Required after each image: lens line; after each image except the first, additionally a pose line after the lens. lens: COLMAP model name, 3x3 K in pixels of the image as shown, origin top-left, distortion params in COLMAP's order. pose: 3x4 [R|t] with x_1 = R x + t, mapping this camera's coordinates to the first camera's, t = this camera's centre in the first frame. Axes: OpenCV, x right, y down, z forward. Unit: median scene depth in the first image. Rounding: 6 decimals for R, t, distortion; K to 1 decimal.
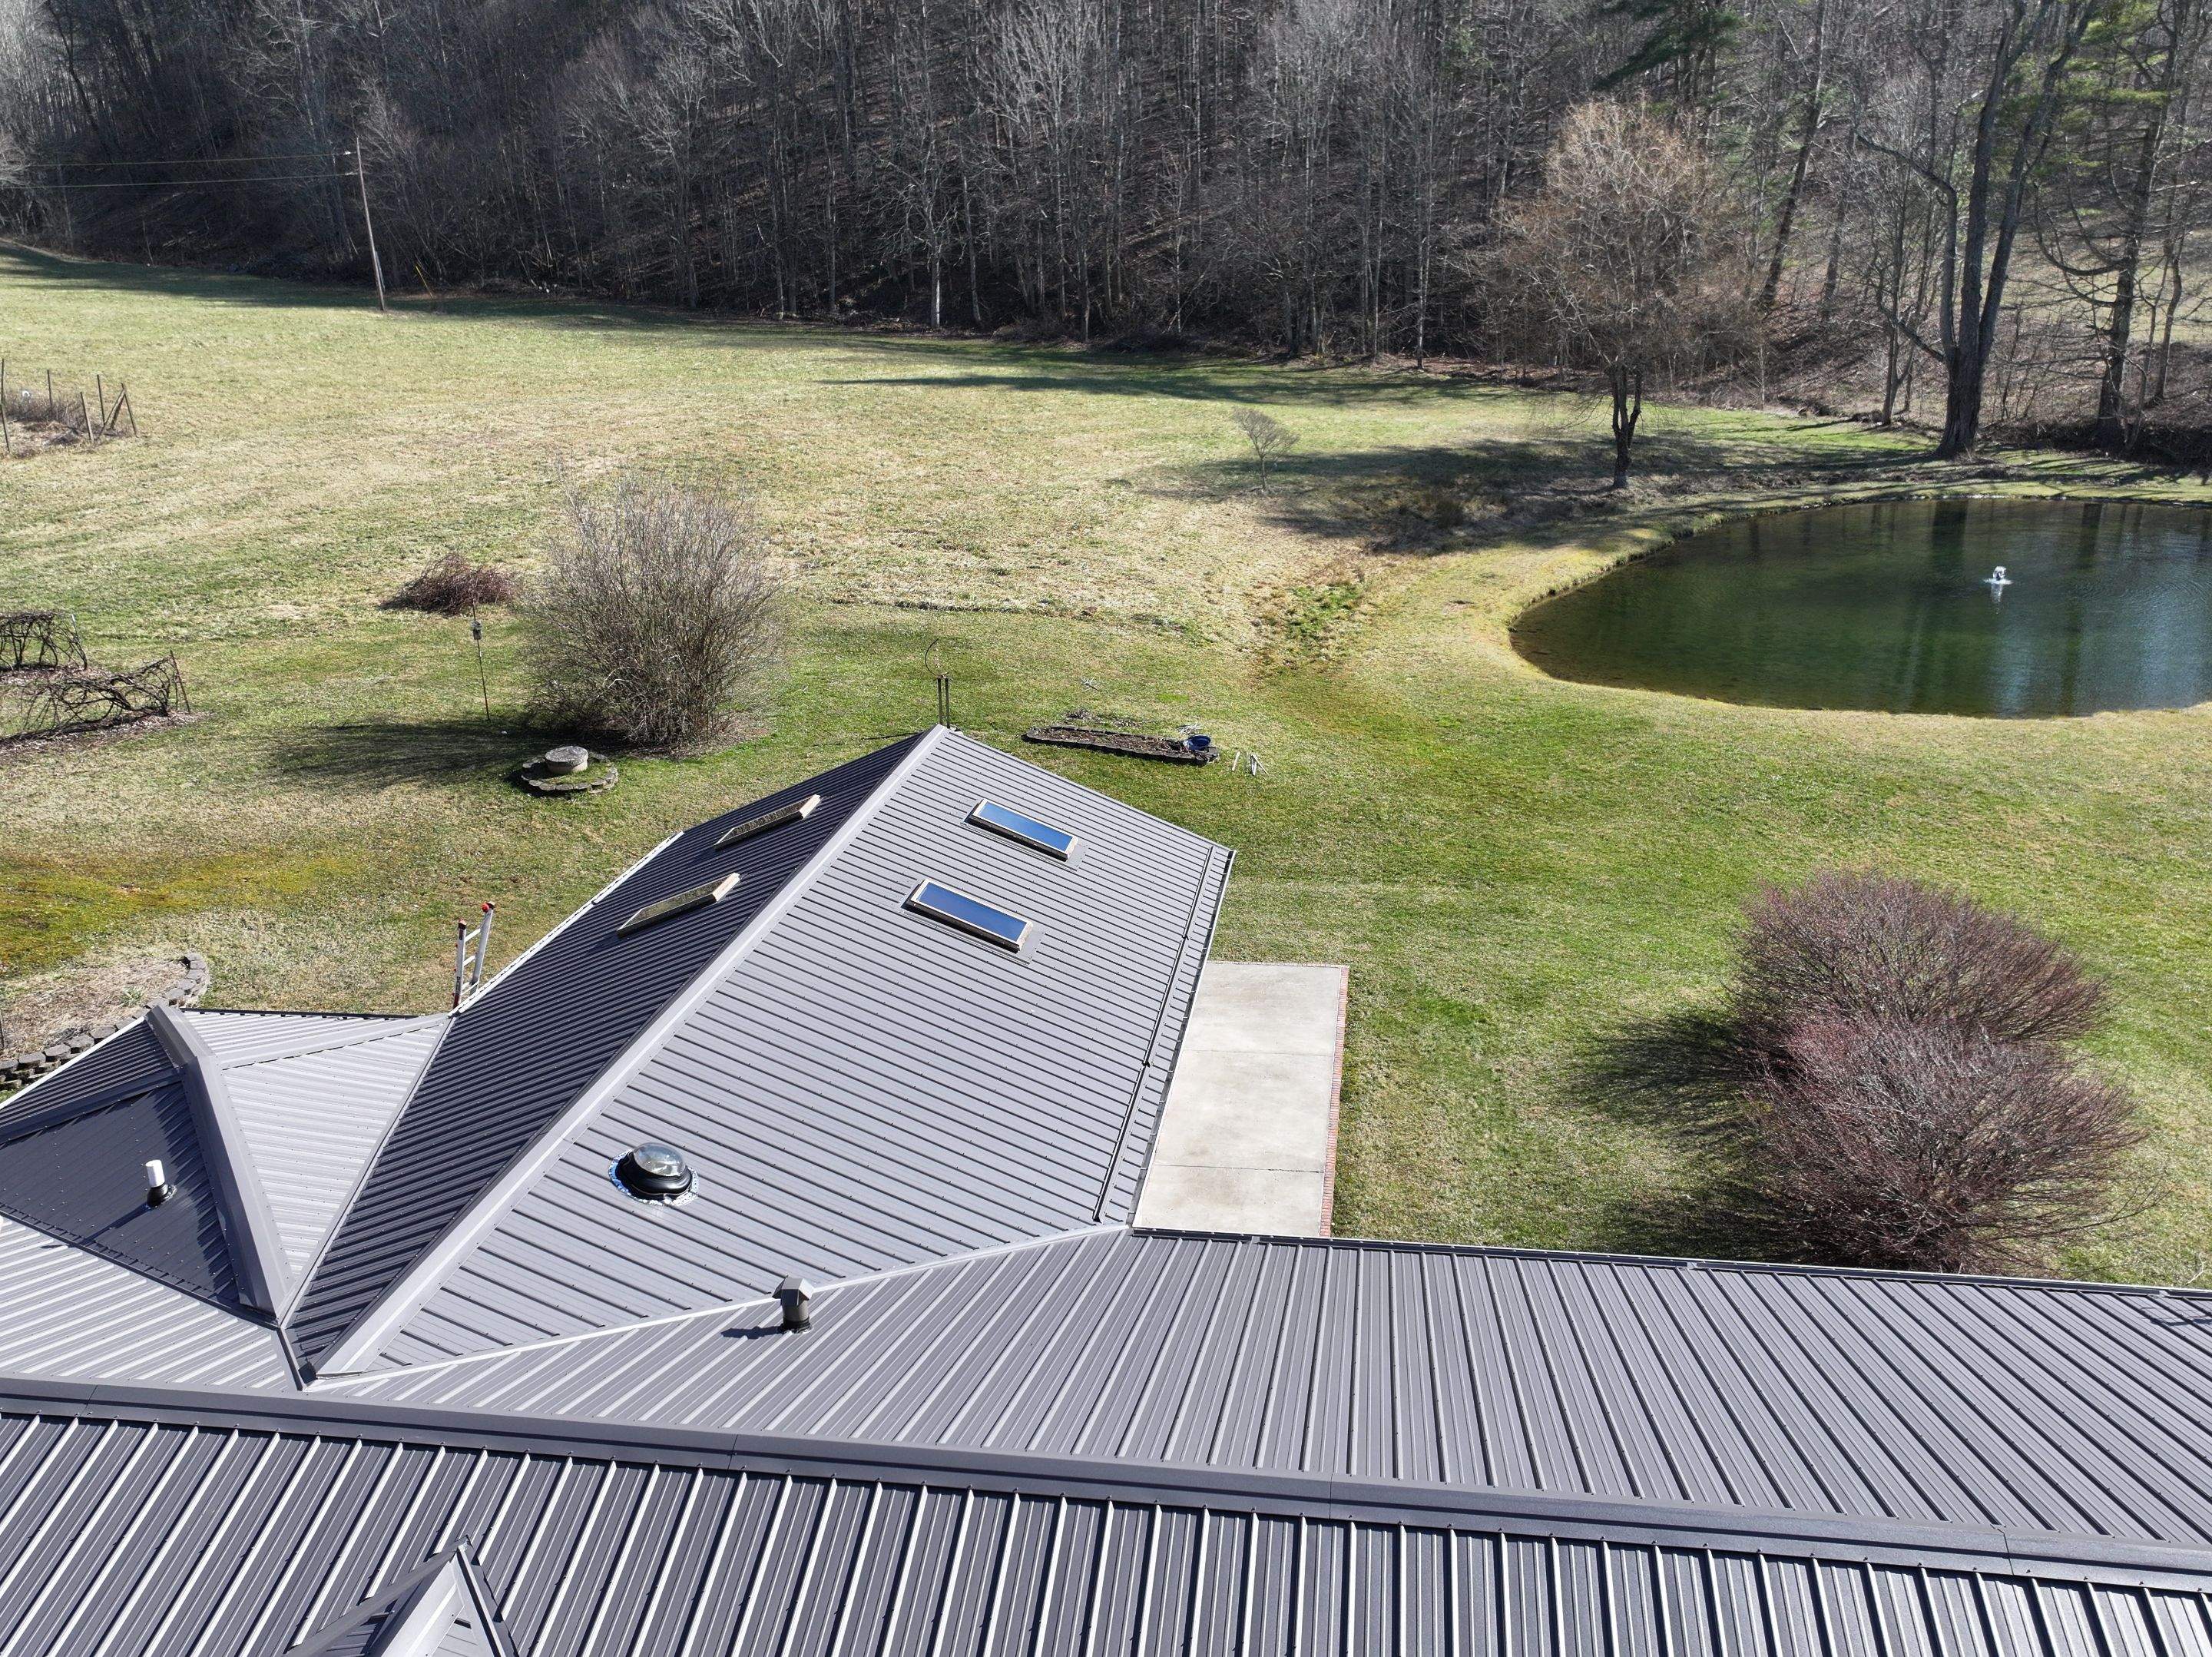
lens RADIAL K [[1778.0, 0, 1103.3], [0, 1778.0, 826.3], [0, 0, 1]] dist [-0.001069, 0.015111]
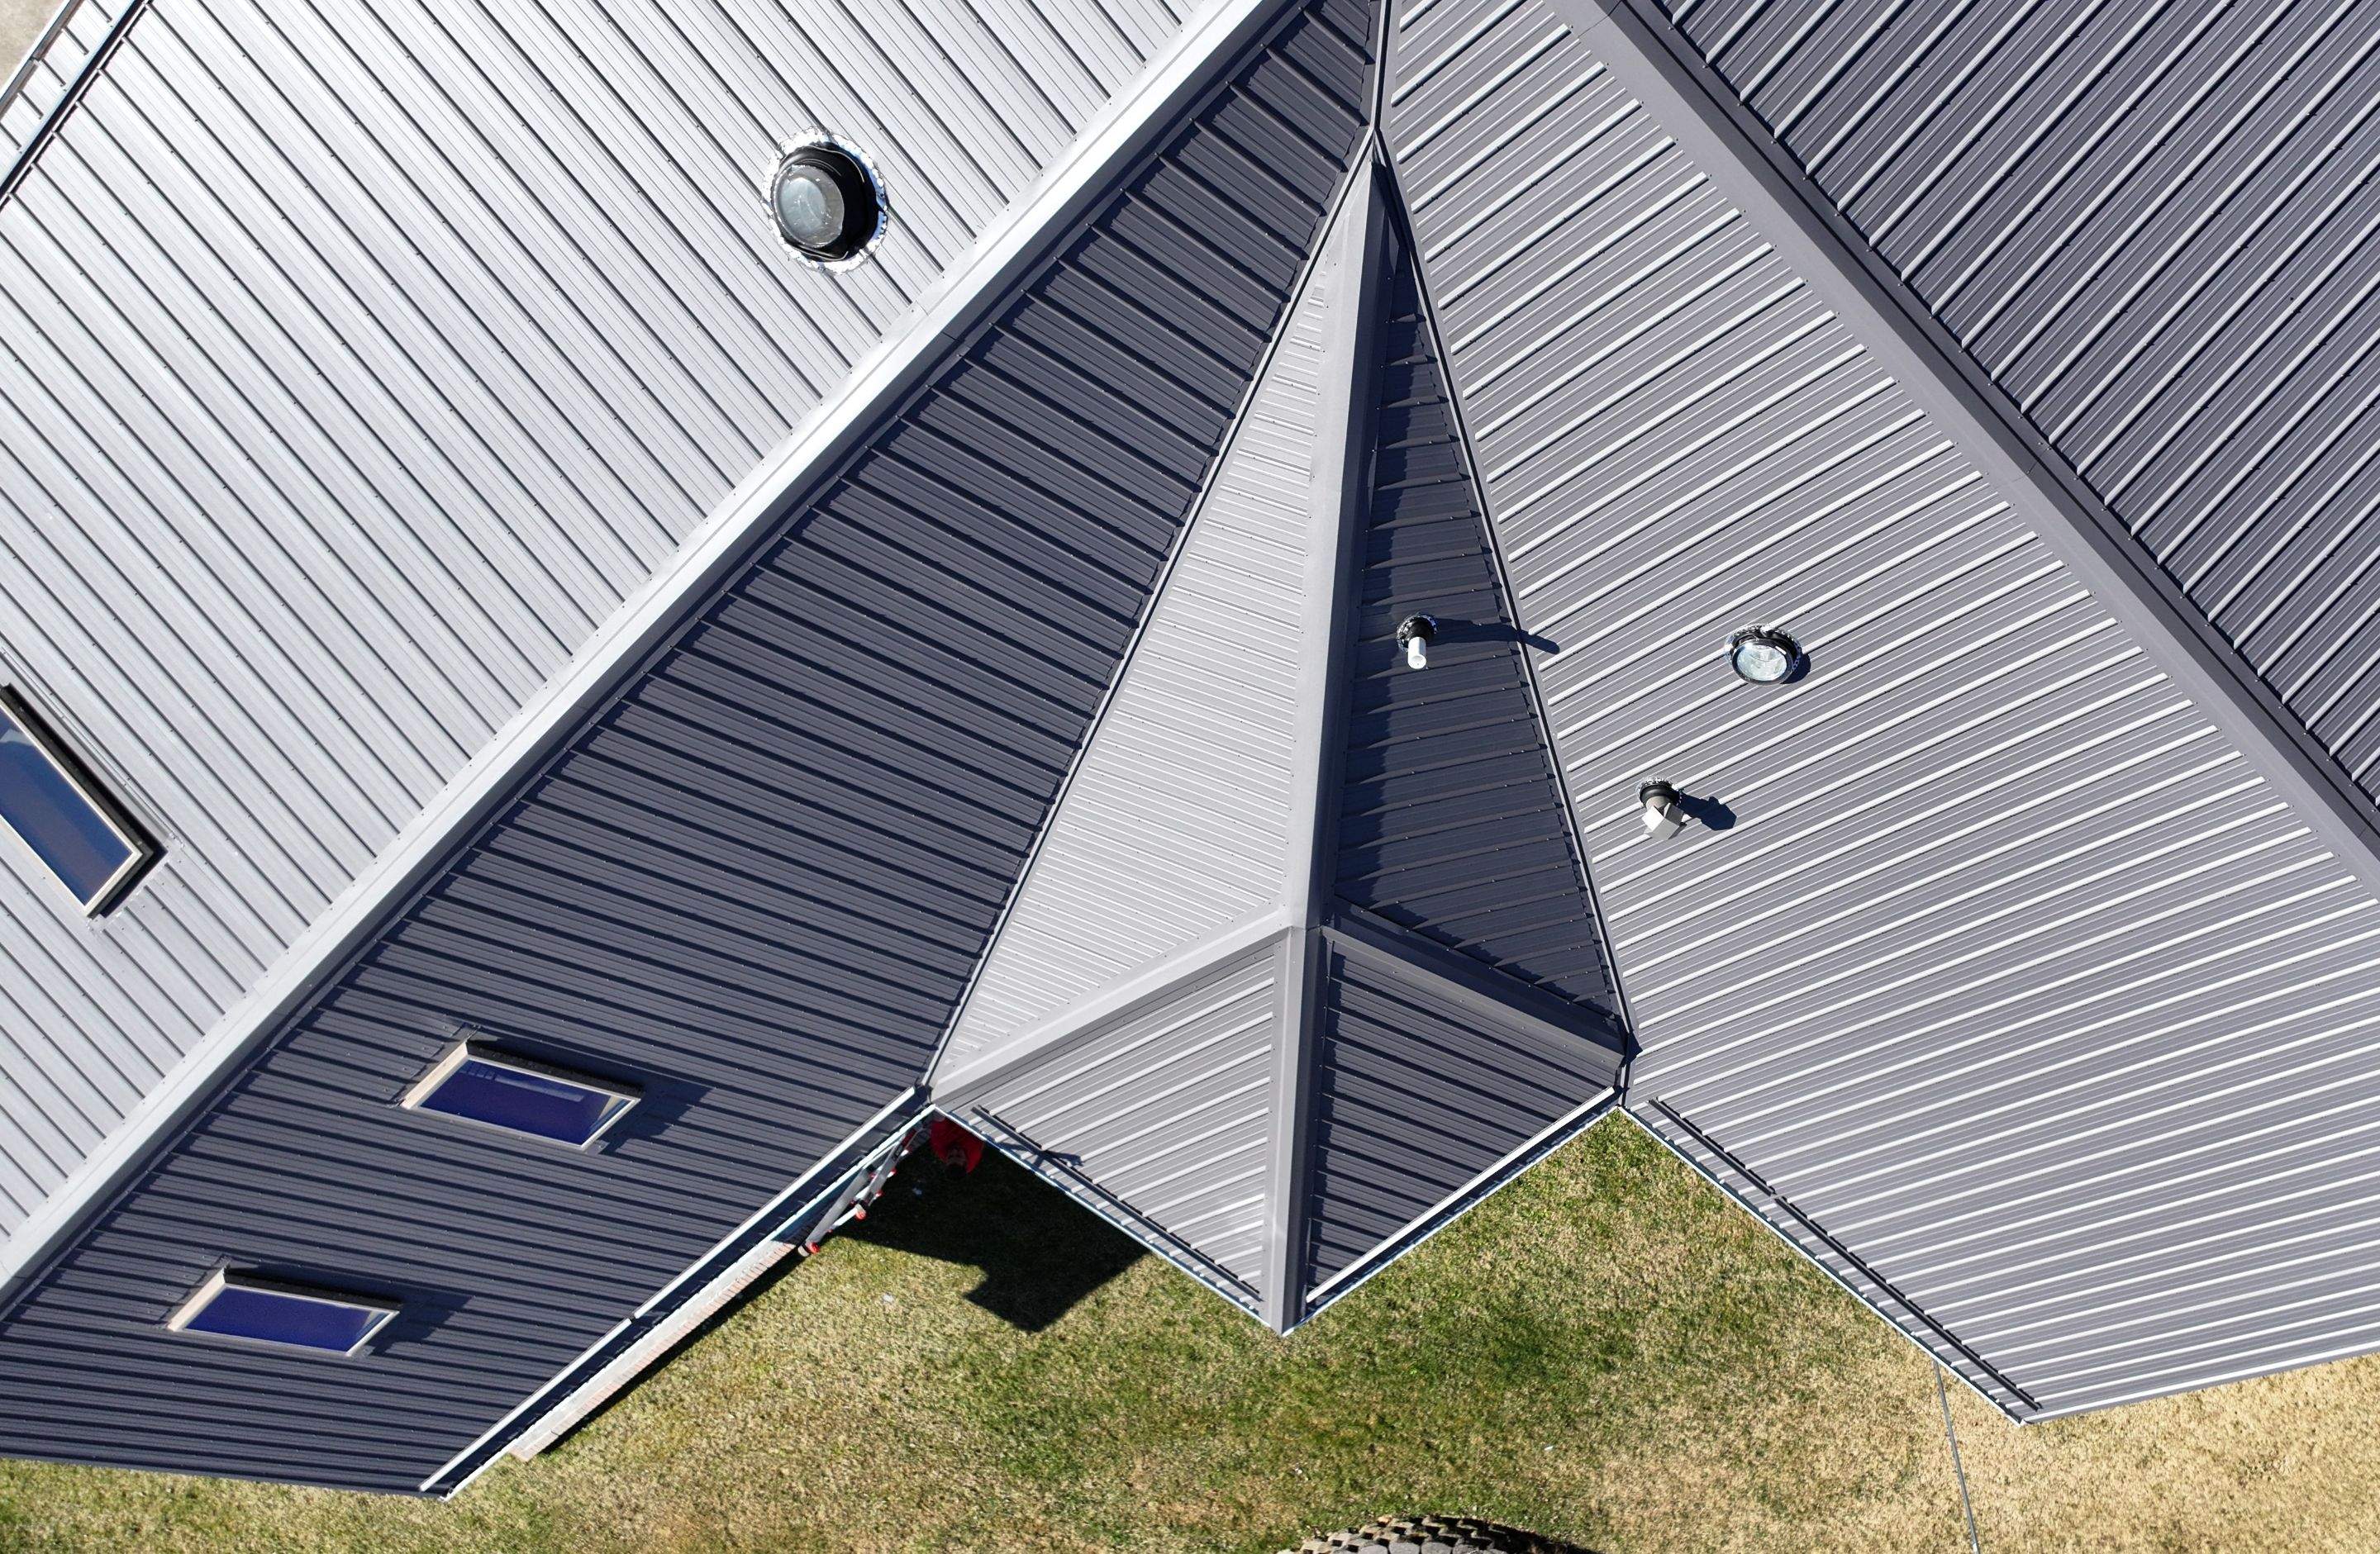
lens RADIAL K [[2274.5, 0, 1420.9], [0, 2274.5, 763.8], [0, 0, 1]] dist [0.005619, 0.000000]
pose [[-0.798215, -0.505746, -0.327220, -0.077306], [0.196507, -0.732127, 0.652208, -0.138963], [-0.569418, 0.456301, 0.683778, 0.117232]]
